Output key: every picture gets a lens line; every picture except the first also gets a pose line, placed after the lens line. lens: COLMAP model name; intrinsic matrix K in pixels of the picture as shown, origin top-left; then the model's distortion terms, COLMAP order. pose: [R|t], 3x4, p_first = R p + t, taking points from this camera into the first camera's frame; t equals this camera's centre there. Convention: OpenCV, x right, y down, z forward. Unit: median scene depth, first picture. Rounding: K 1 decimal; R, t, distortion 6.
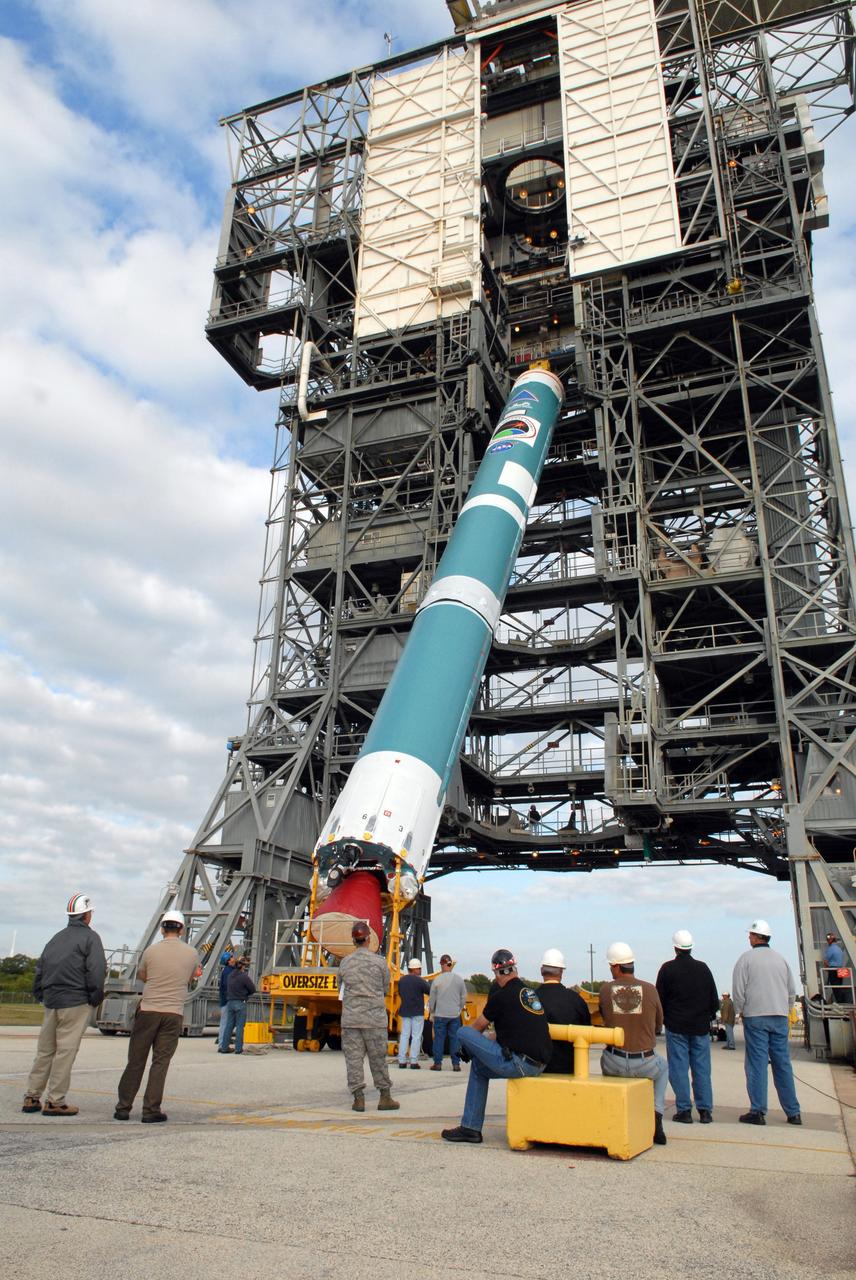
lens RADIAL K [[977.7, 0, 428.0], [0, 977.7, 640.0], [0, 0, 1]] dist [-0.013274, -0.010698]
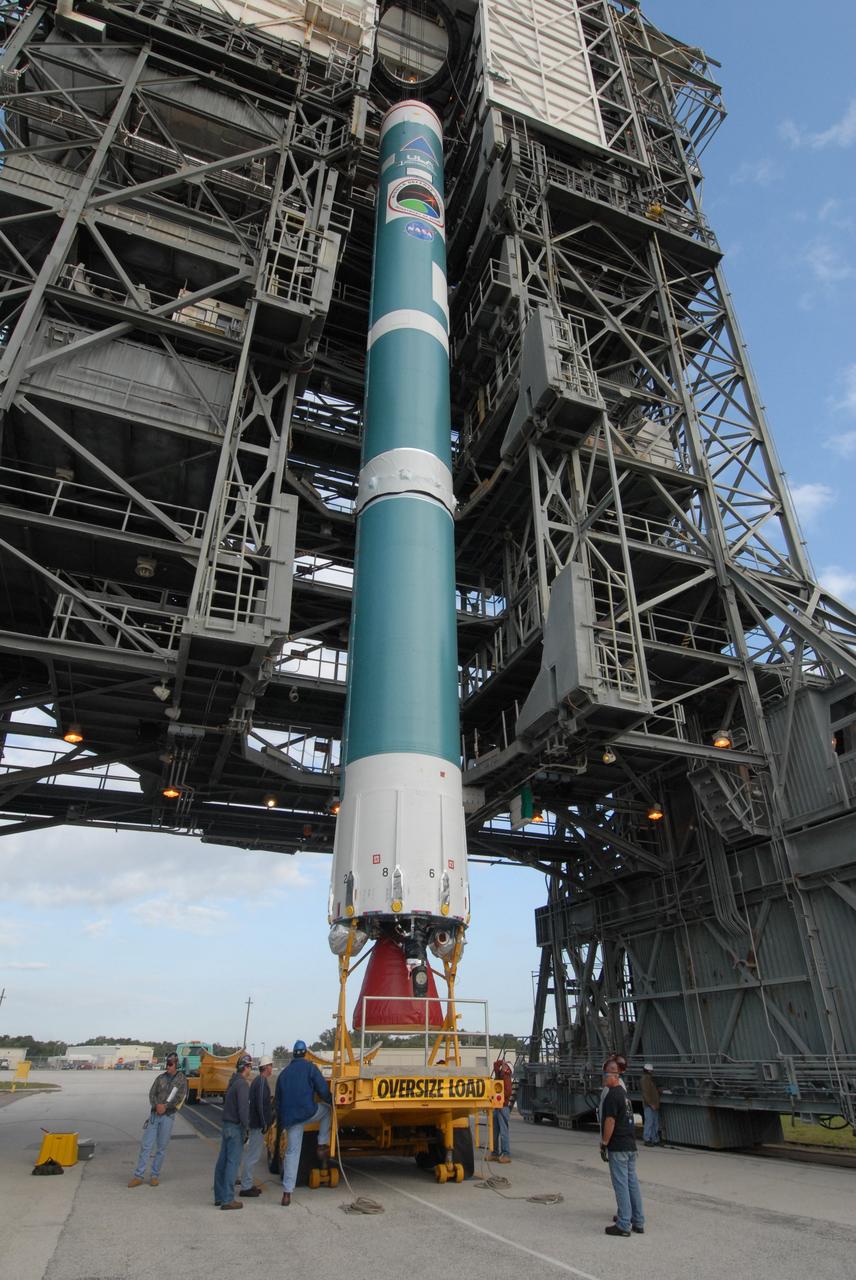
lens RADIAL K [[735.4, 0, 425.1], [0, 735.4, 660.7], [0, 0, 1]] dist [0.000156, 0.000020]
pose [[0.758930, 0.303303, 0.576223, -0.105285], [-0.236538, 0.952861, -0.190013, 0.200667], [-0.606692, 0.007908, 0.794897, 0.578622]]
